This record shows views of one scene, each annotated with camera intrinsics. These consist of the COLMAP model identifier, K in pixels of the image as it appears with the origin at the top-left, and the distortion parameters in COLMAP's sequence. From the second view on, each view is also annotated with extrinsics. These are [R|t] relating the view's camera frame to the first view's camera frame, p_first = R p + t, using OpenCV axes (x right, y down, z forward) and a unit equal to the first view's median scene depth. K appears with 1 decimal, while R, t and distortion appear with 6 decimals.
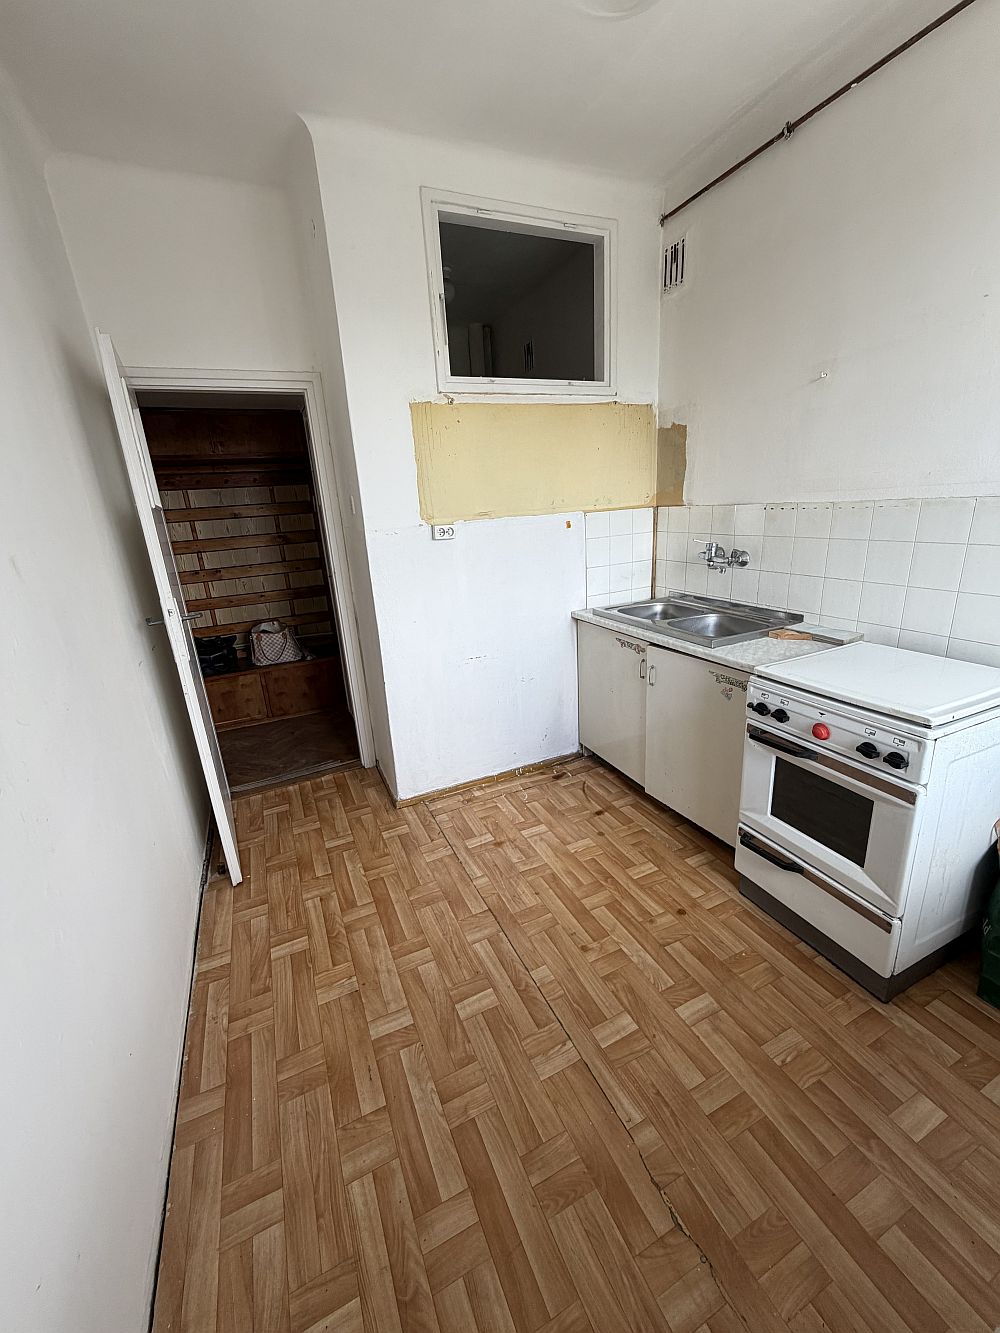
lens RADIAL K [[534.8, 0, 500.0], [0, 534.8, 665.1], [0, 0, 1]] dist [-0.001034, 0.000099]
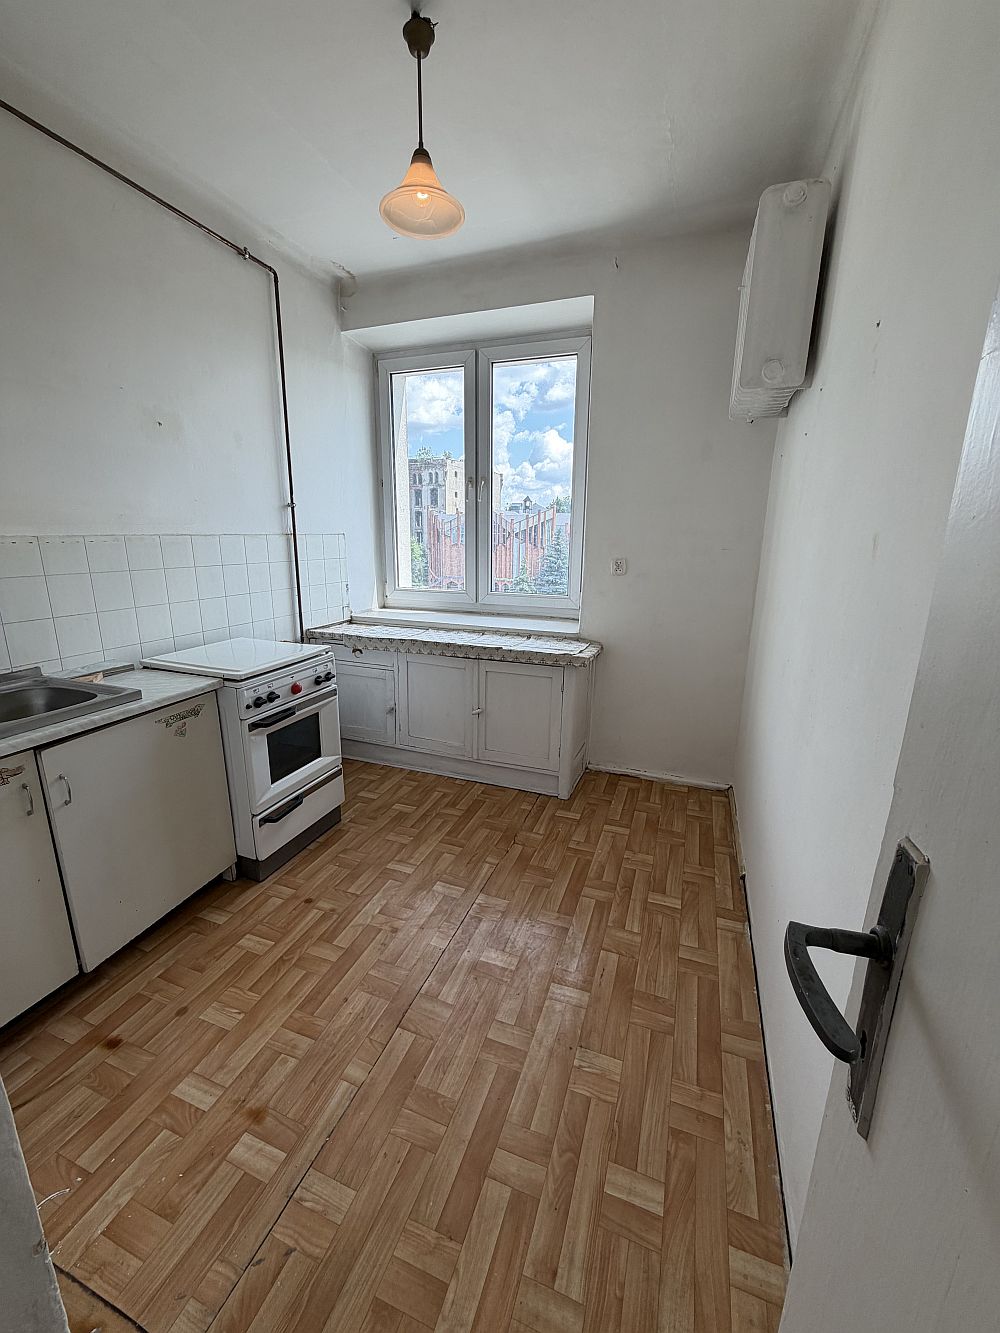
lens RADIAL K [[534.8, 0, 498.7], [0, 534.8, 666.5], [0, 0, 1]] dist [-0.001034, 0.000099]
pose [[-0.709332, -0.119392, 0.694690, -0.705545], [0.235363, 0.888868, 0.393088, -0.330569], [-0.664419, 0.442334, -0.602402, 1.329966]]
